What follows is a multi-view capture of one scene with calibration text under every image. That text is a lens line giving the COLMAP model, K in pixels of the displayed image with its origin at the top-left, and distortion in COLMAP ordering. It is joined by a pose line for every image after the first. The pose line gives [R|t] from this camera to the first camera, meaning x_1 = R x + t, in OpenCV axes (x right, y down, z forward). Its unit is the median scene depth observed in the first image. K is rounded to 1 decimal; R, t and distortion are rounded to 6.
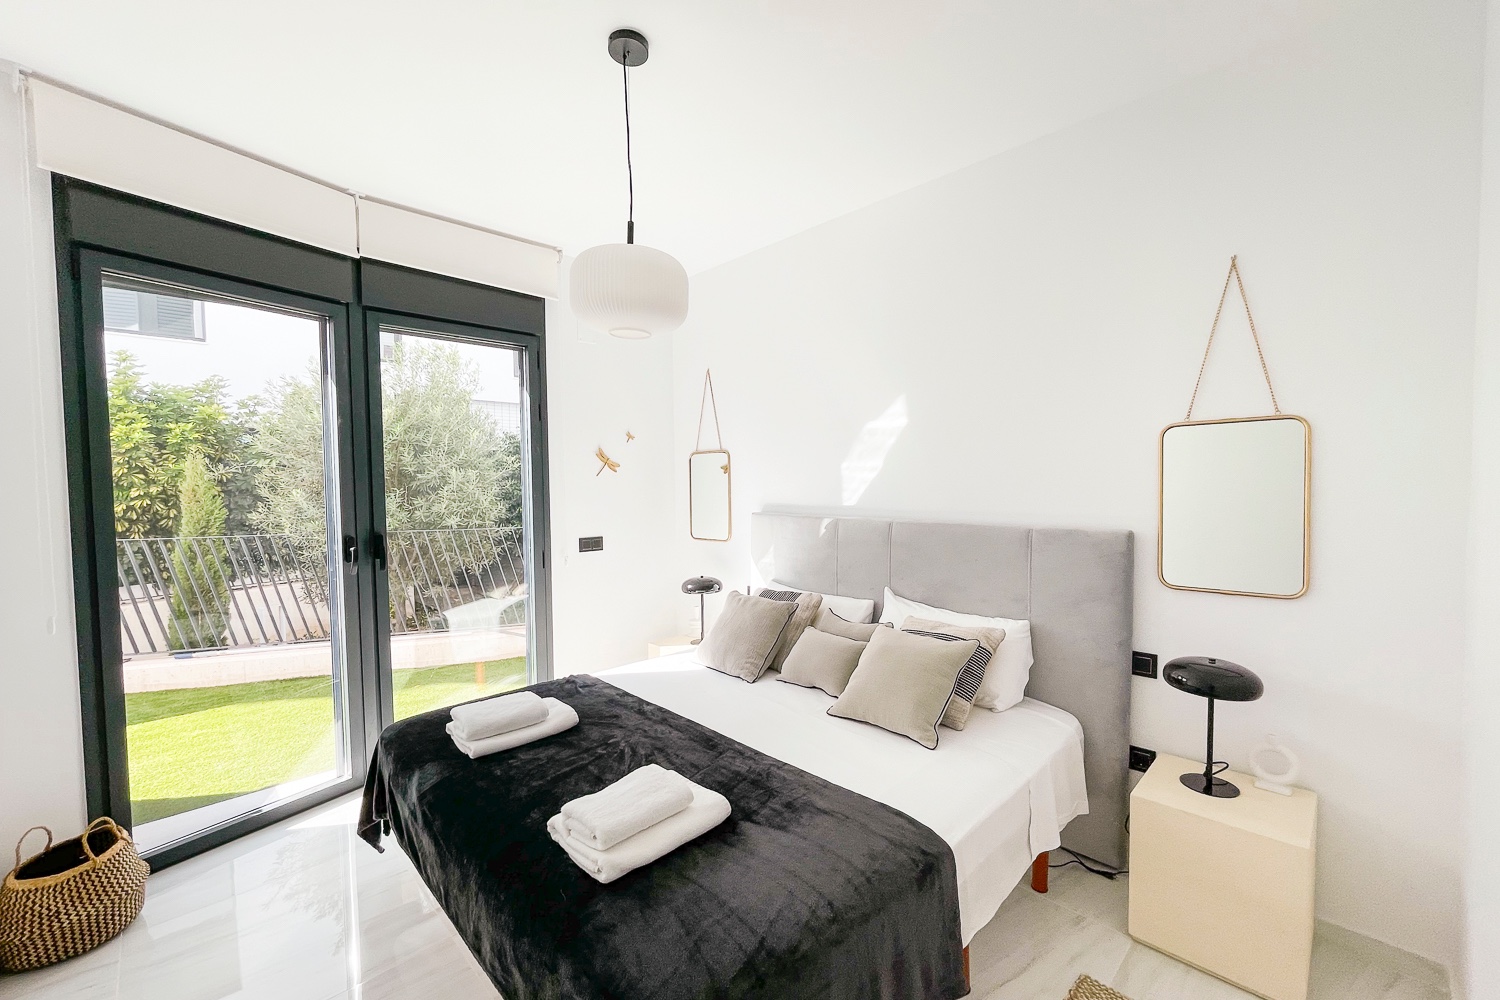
lens RADIAL K [[605.9, 0, 750.7], [0, 605.9, 503.7], [0, 0, 1]] dist [-0.000434, -0.000134]
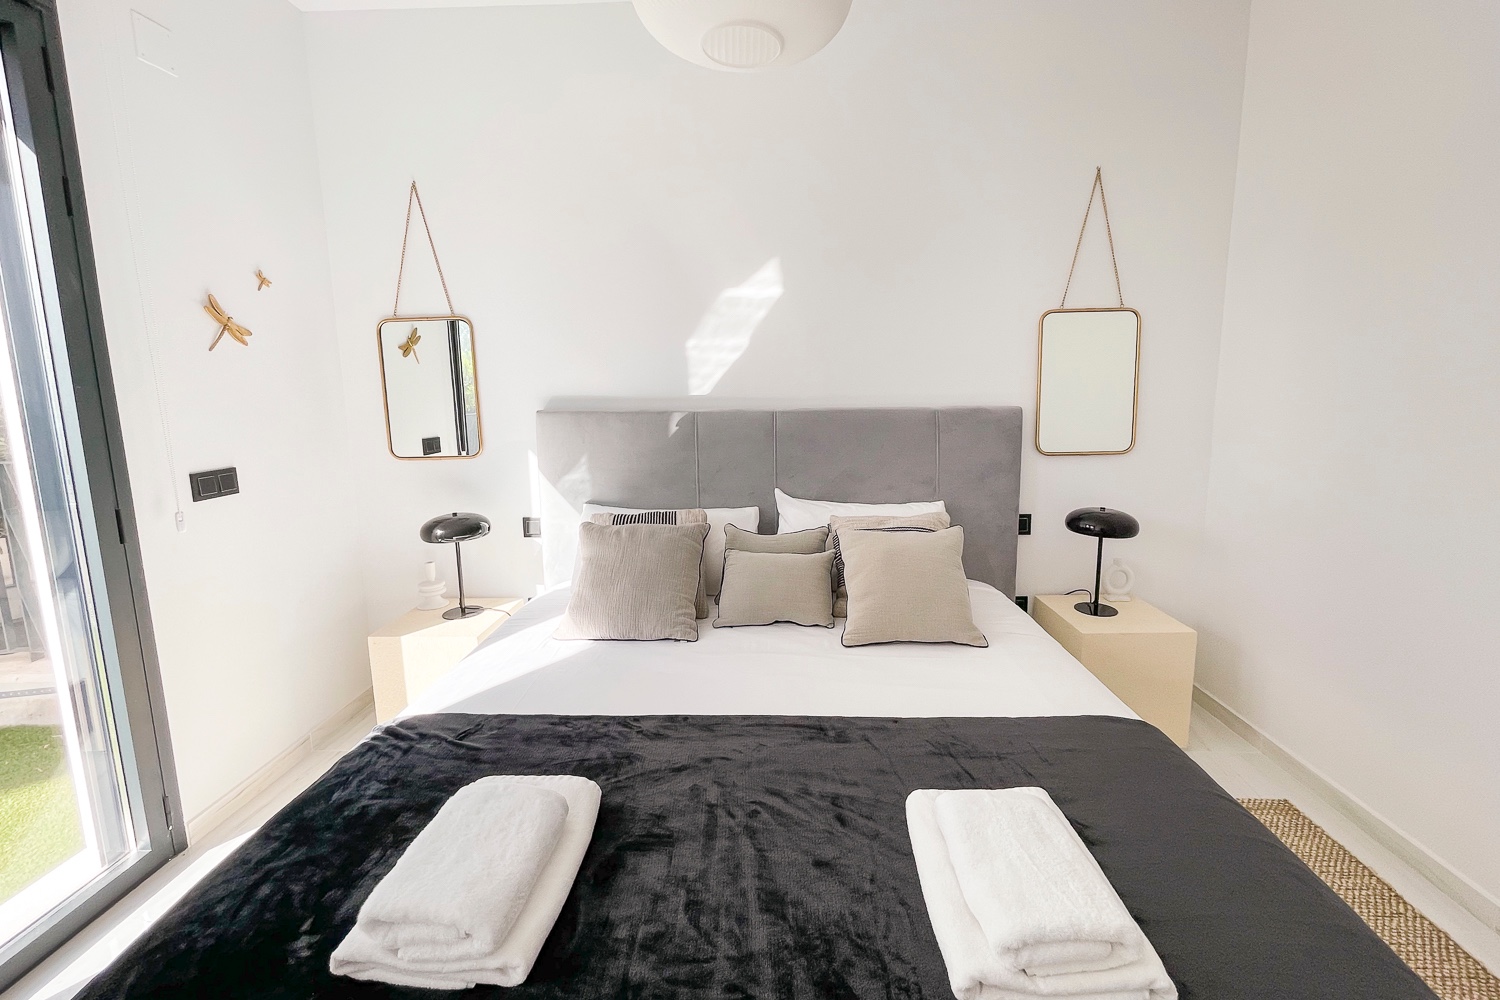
lens RADIAL K [[630.6, 0, 751.7], [0, 630.6, 473.1], [0, 0, 1]] dist [-0.000424, -0.000141]
pose [[0.717741, -0.100340, 0.689043, -0.392755], [0.031198, 0.993203, 0.112135, 0.015038], [-0.695611, -0.058987, 0.715993, 0.381302]]
